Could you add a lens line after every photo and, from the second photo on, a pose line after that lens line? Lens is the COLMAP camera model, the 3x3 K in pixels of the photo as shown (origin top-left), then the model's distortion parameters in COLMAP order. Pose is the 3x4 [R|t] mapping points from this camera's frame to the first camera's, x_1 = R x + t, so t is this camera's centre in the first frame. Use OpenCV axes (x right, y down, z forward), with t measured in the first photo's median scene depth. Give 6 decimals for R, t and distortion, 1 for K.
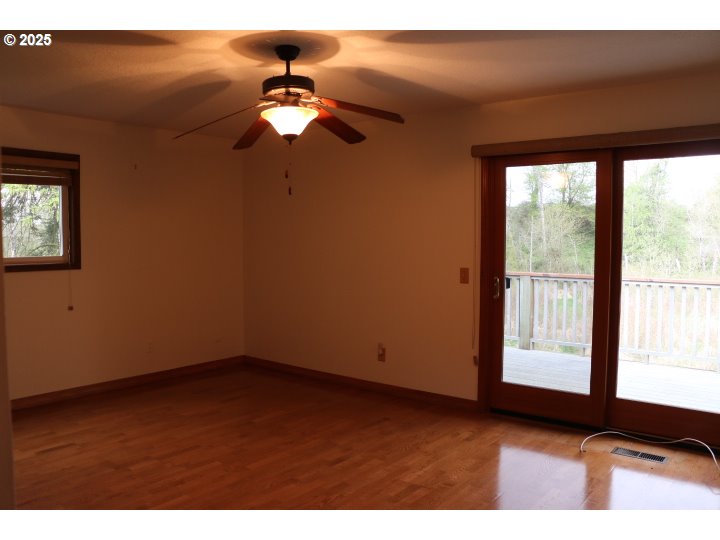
lens RADIAL K [[609.5, 0, 357.8], [0, 609.5, 271.5], [0, 0, 1]] dist [-0.150018, 0.113641]
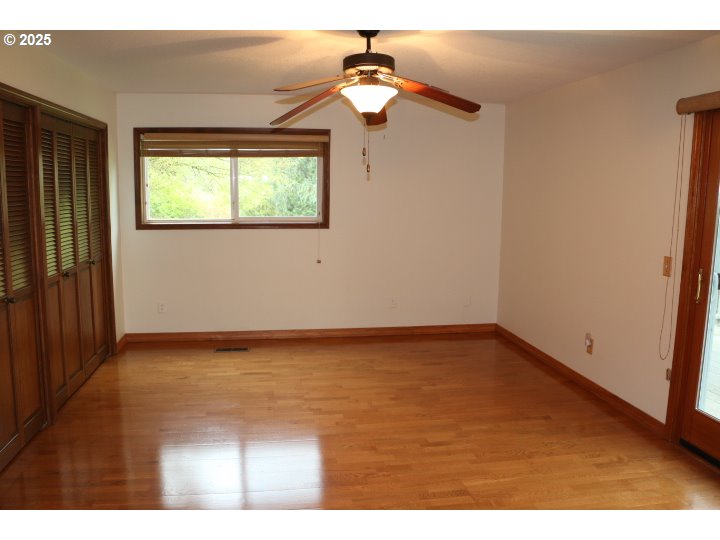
lens RADIAL K [[609.5, 0, 353.9], [0, 609.5, 266.4], [0, 0, 1]] dist [-0.150018, 0.113641]
pose [[0.736449, 0.096821, -0.669528, 0.448143], [-0.049965, 0.994787, 0.088898, -0.046642], [0.674645, -0.032016, 0.737447, 0.183820]]
